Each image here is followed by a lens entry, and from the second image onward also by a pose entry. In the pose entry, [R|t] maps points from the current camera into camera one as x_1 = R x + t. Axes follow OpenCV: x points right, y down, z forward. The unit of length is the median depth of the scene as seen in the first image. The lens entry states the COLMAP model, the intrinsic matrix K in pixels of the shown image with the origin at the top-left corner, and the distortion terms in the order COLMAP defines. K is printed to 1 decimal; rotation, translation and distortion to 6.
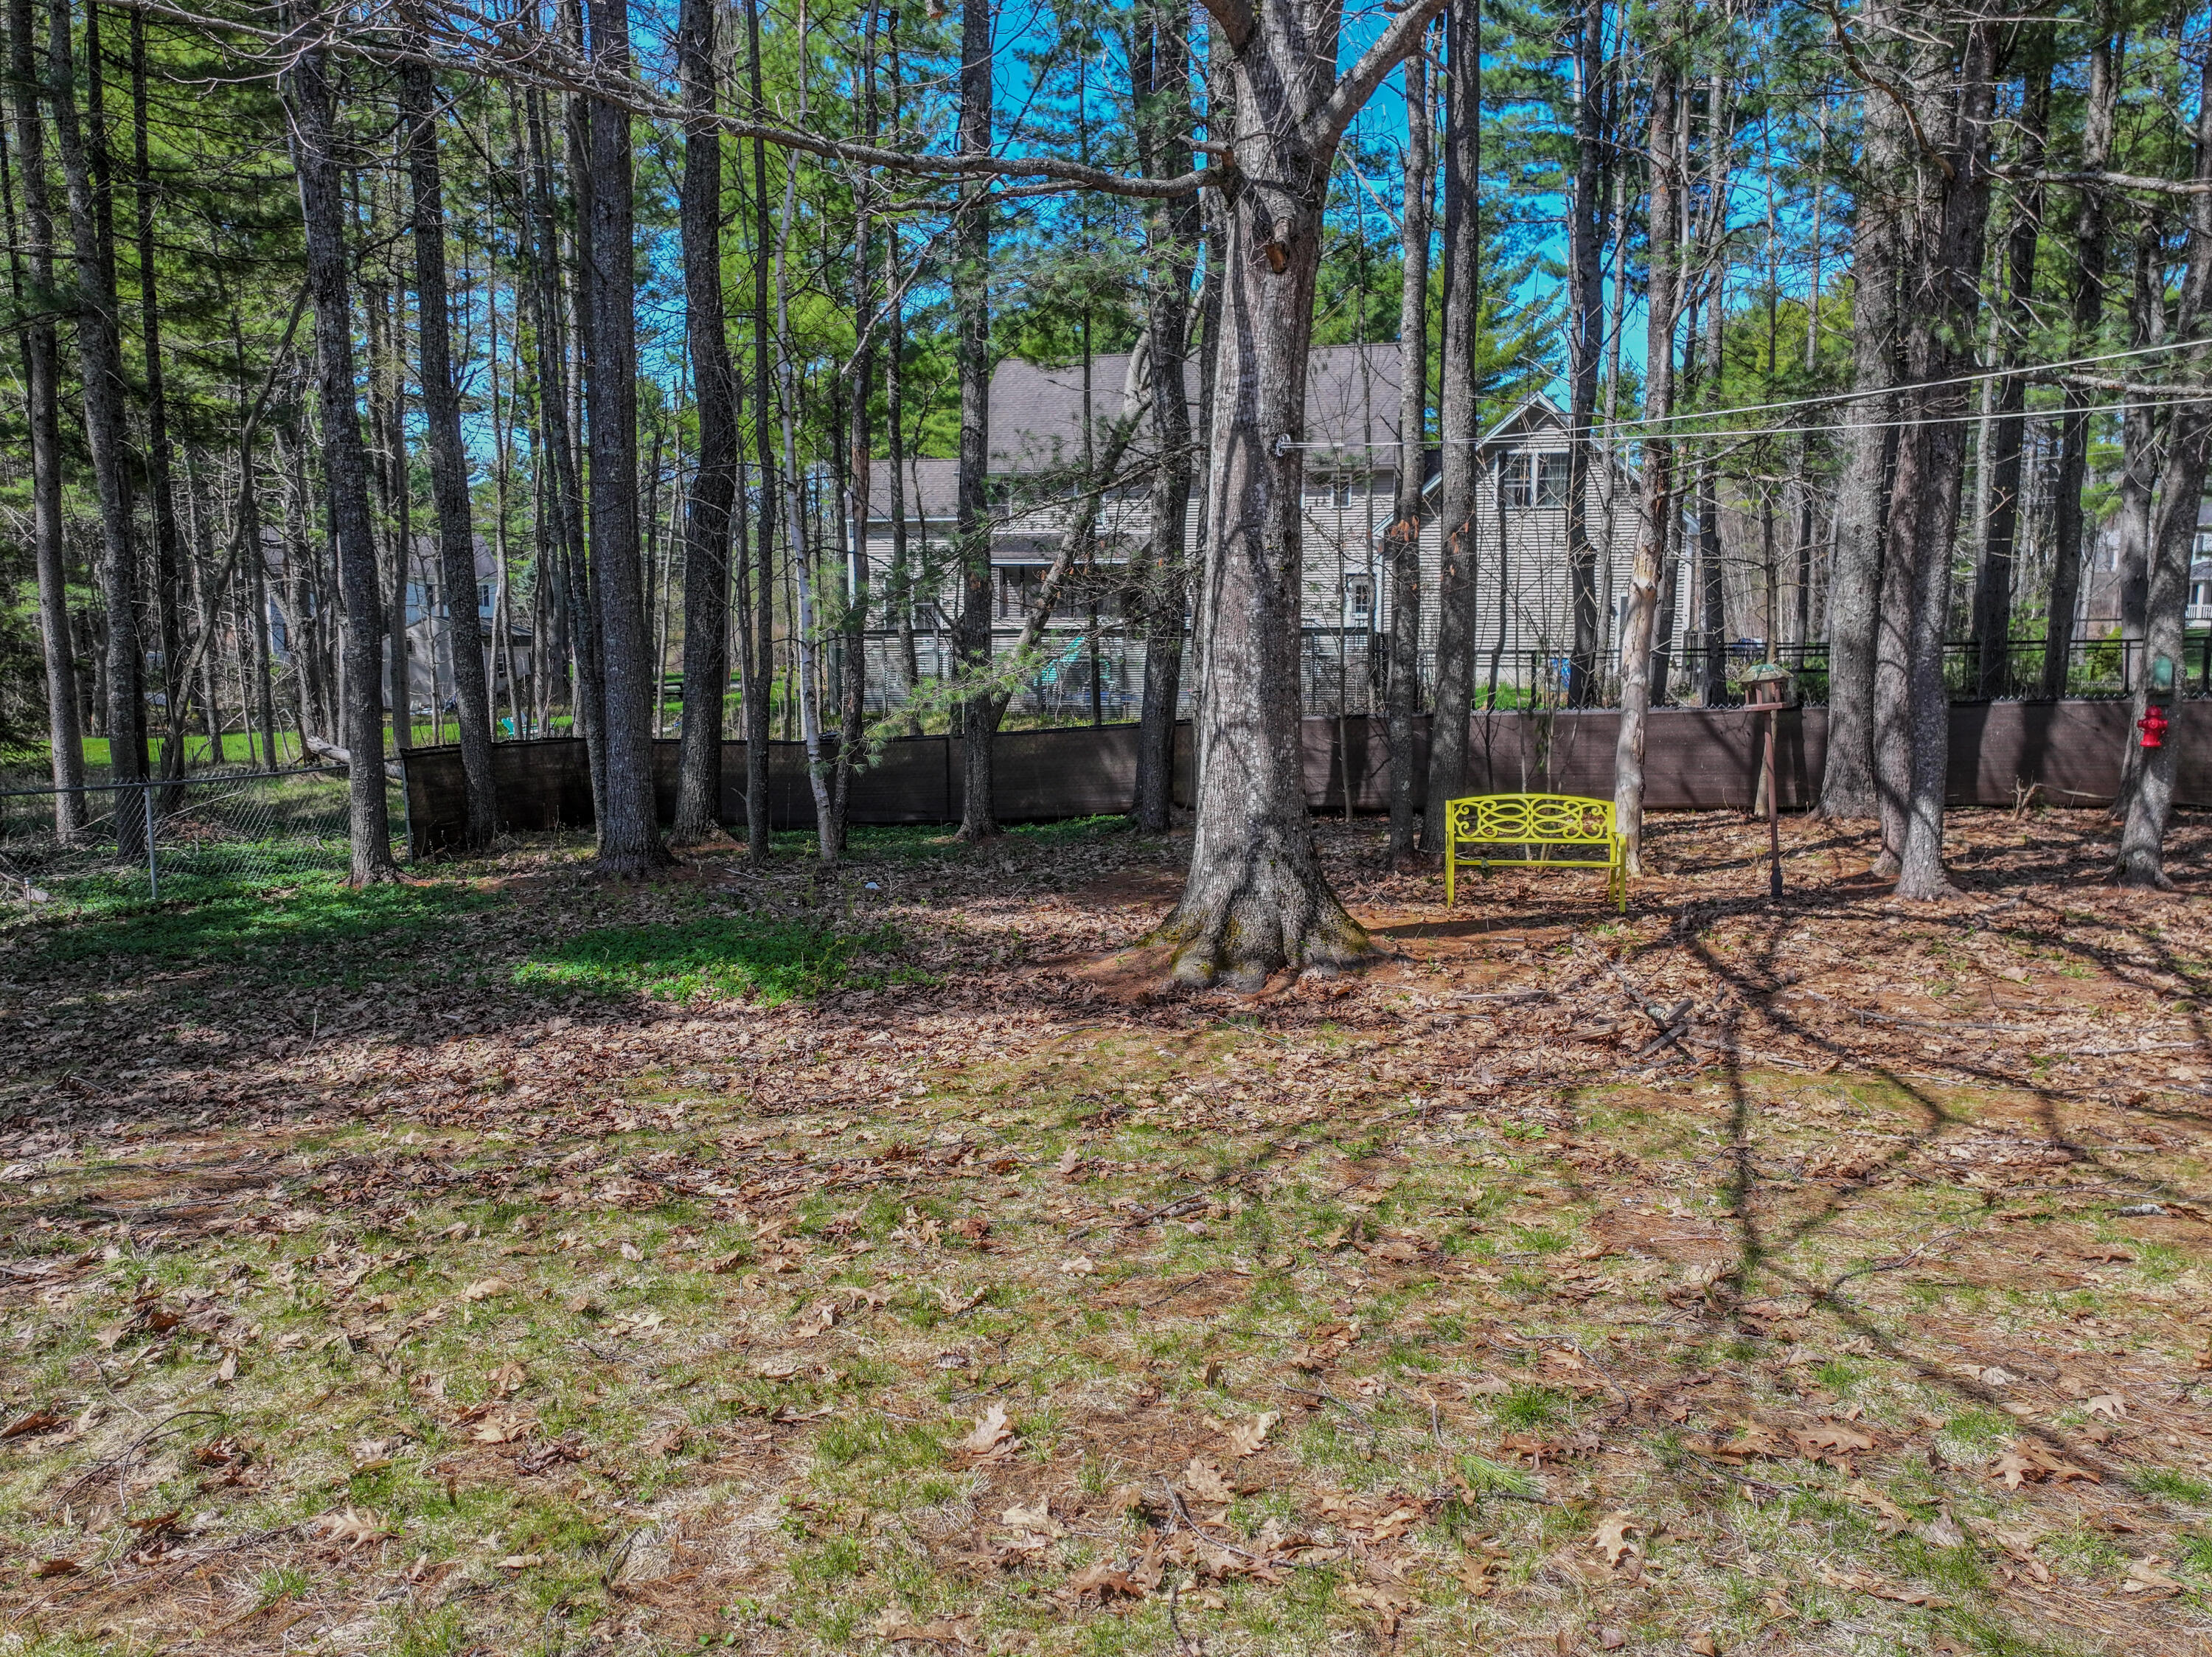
lens RADIAL K [[1553.0, 0, 1106.0], [0, 1553.0, 828.5], [0, 0, 1]] dist [0.007138, 0.001186]
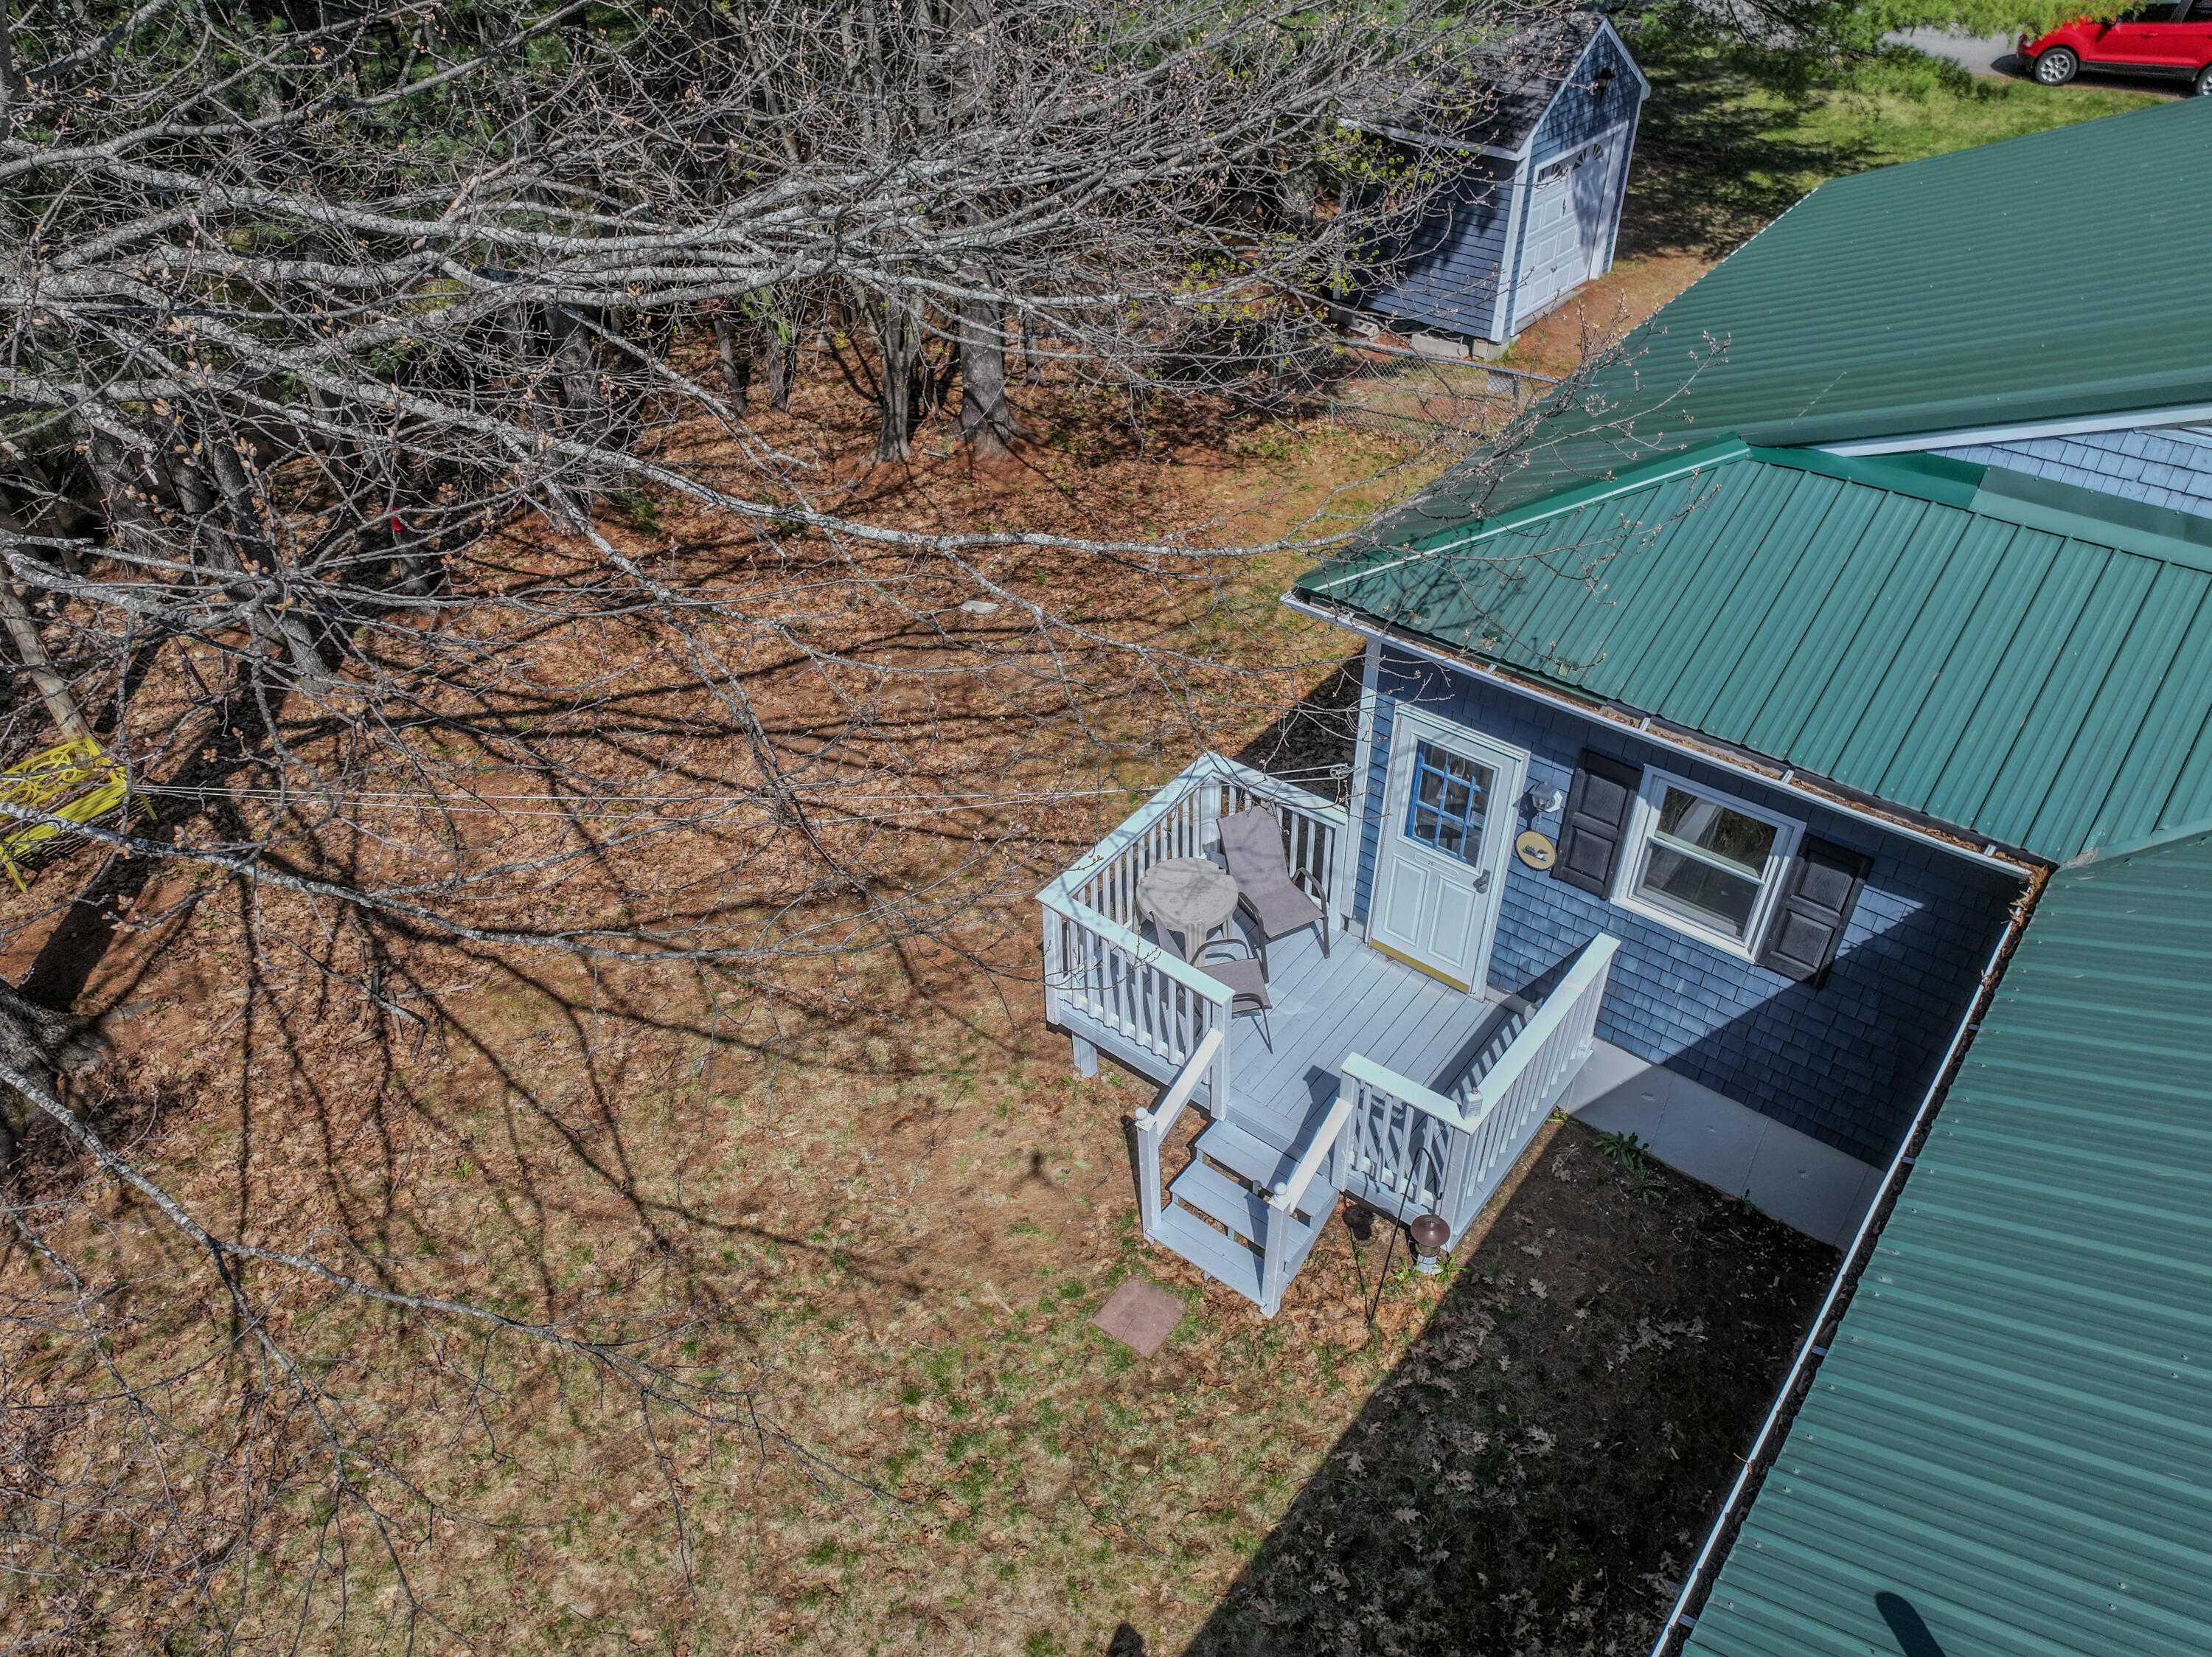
lens RADIAL K [[1559.8, 0, 1108.0], [0, 1559.8, 818.8], [0, 0, 1]] dist [0.005682, 0.007137]
pose [[0.398317, -0.587038, 0.704791, -0.363311], [0.119496, 0.795038, 0.594673, -0.820721], [-0.909431, -0.152649, 0.386826, -0.324889]]
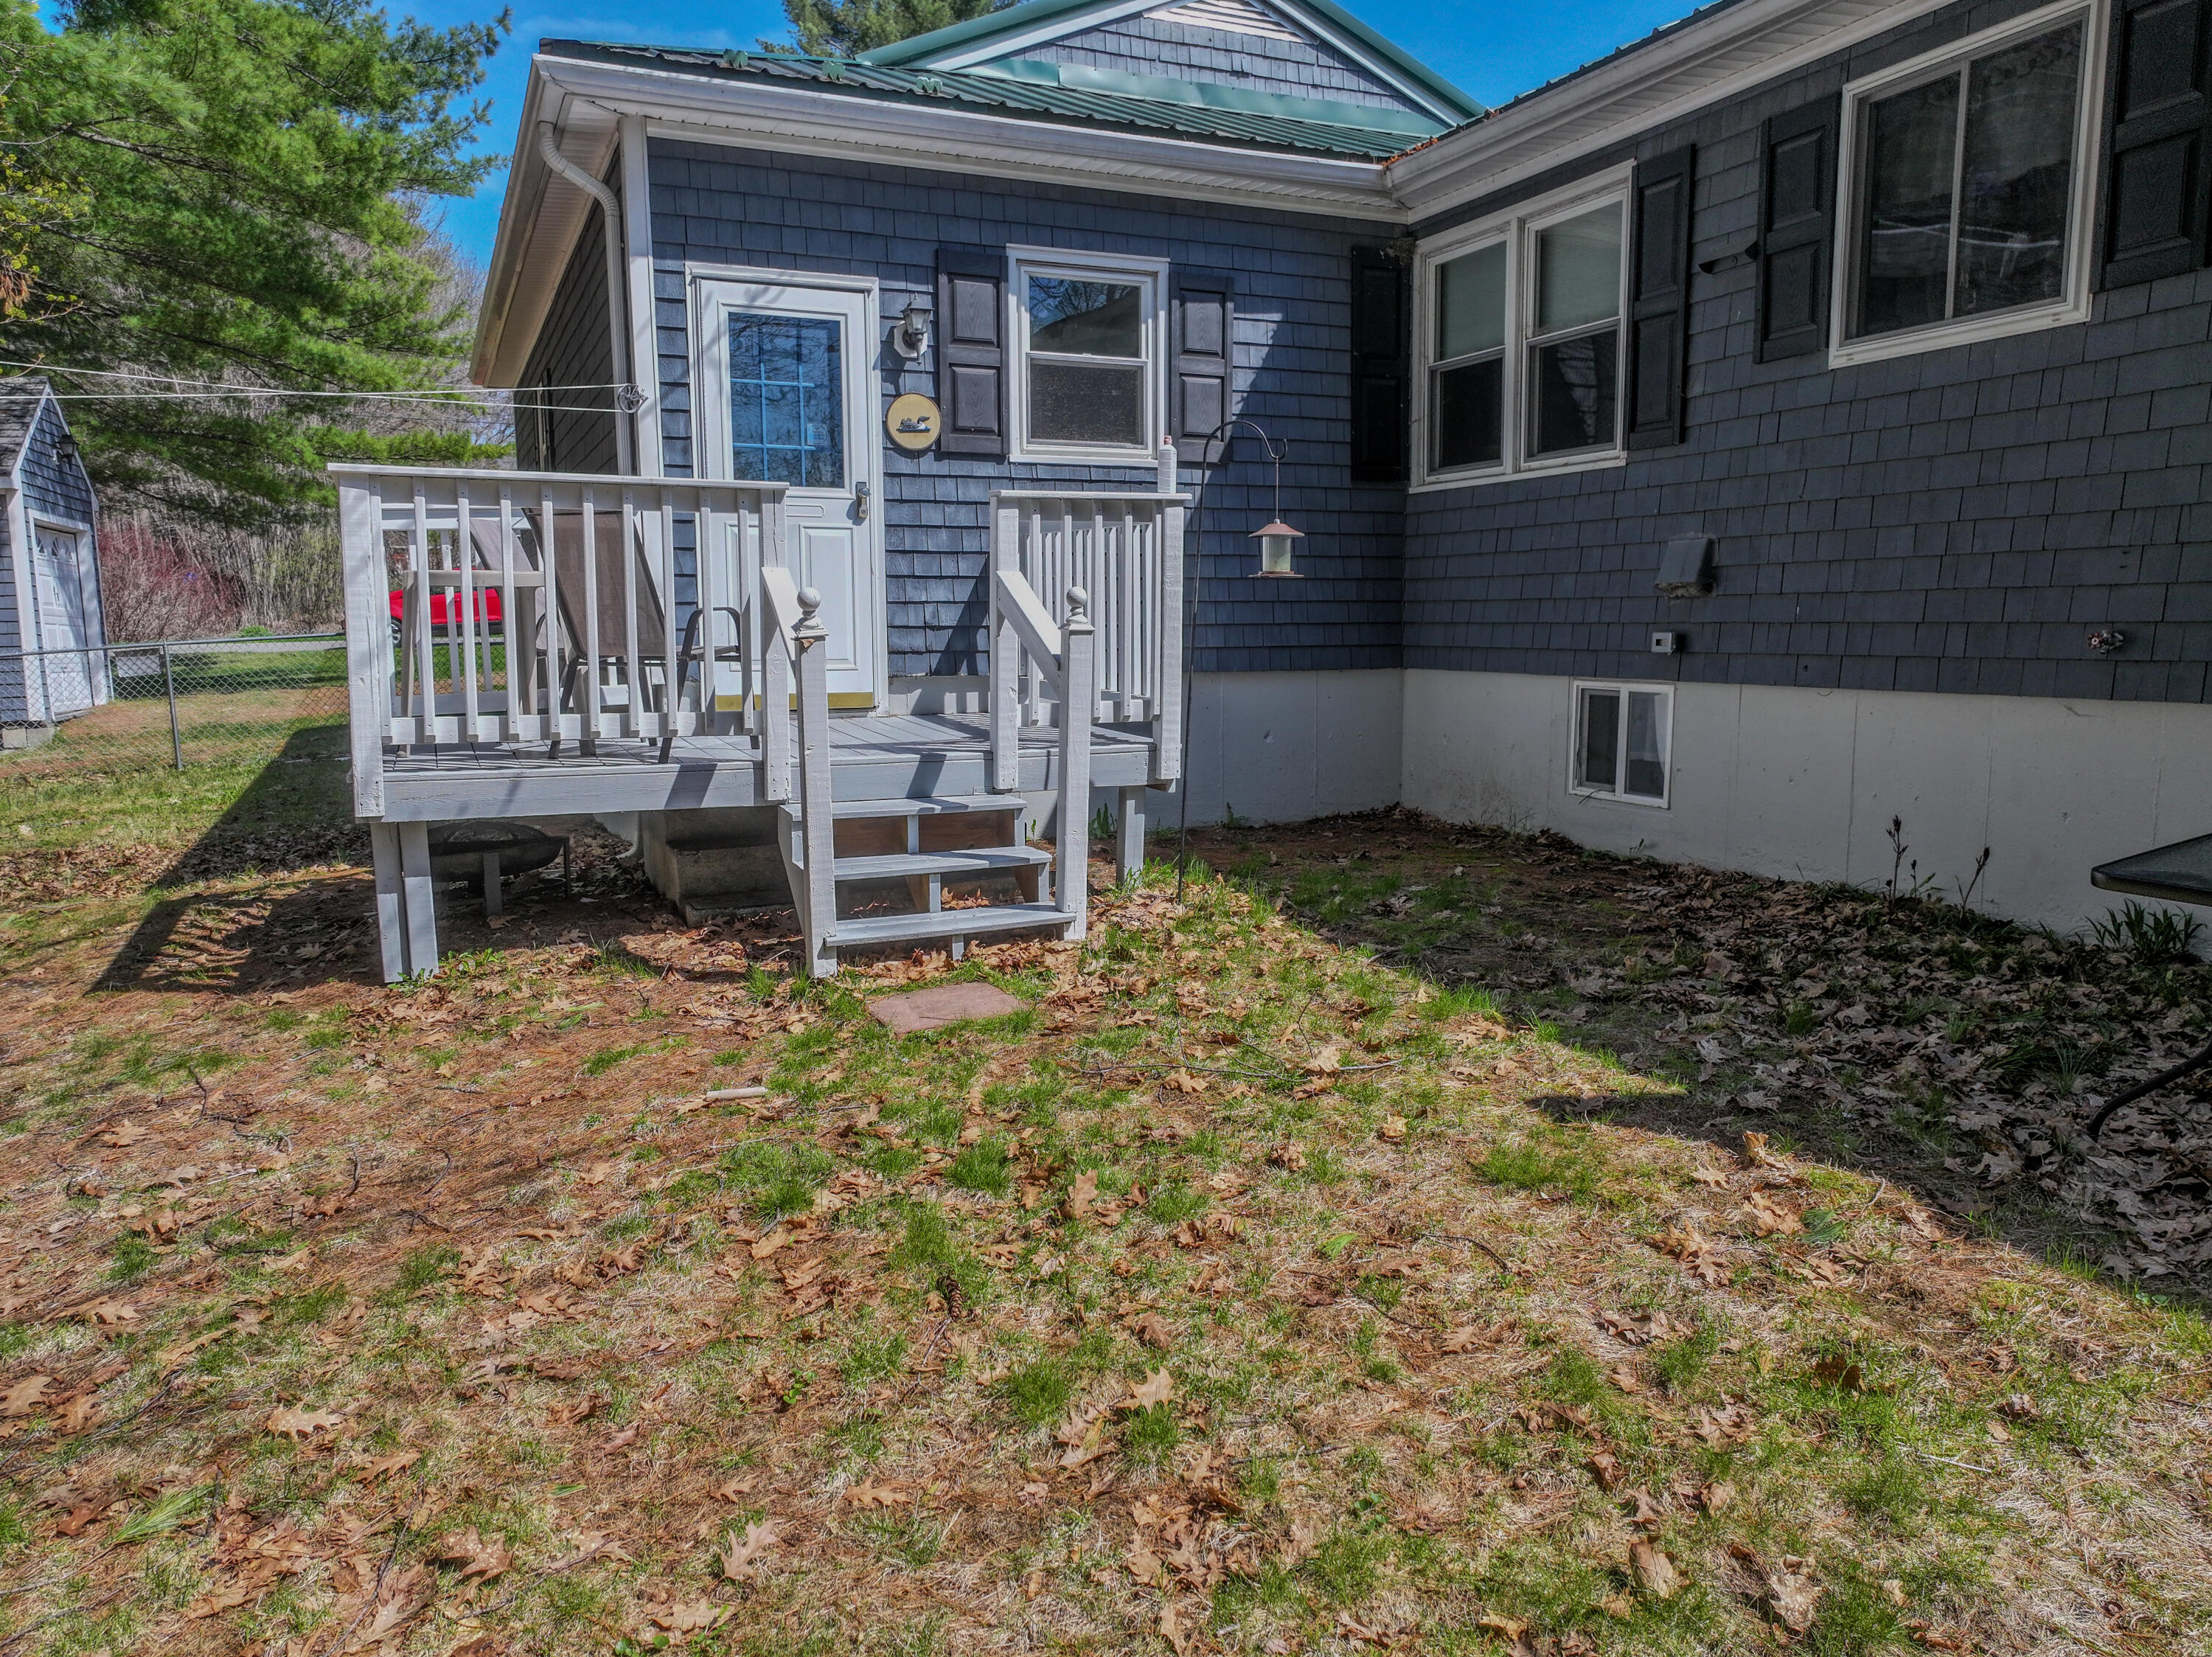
lens RADIAL K [[1559.8, 0, 1108.0], [0, 1559.8, 818.8], [0, 0, 1]] dist [0.005682, 0.007137]
pose [[-0.625362, -0.089239, 0.775216, -0.244579], [0.094410, 0.977489, 0.188683, -0.041079], [-0.774603, 0.191183, -0.602859, 0.315937]]
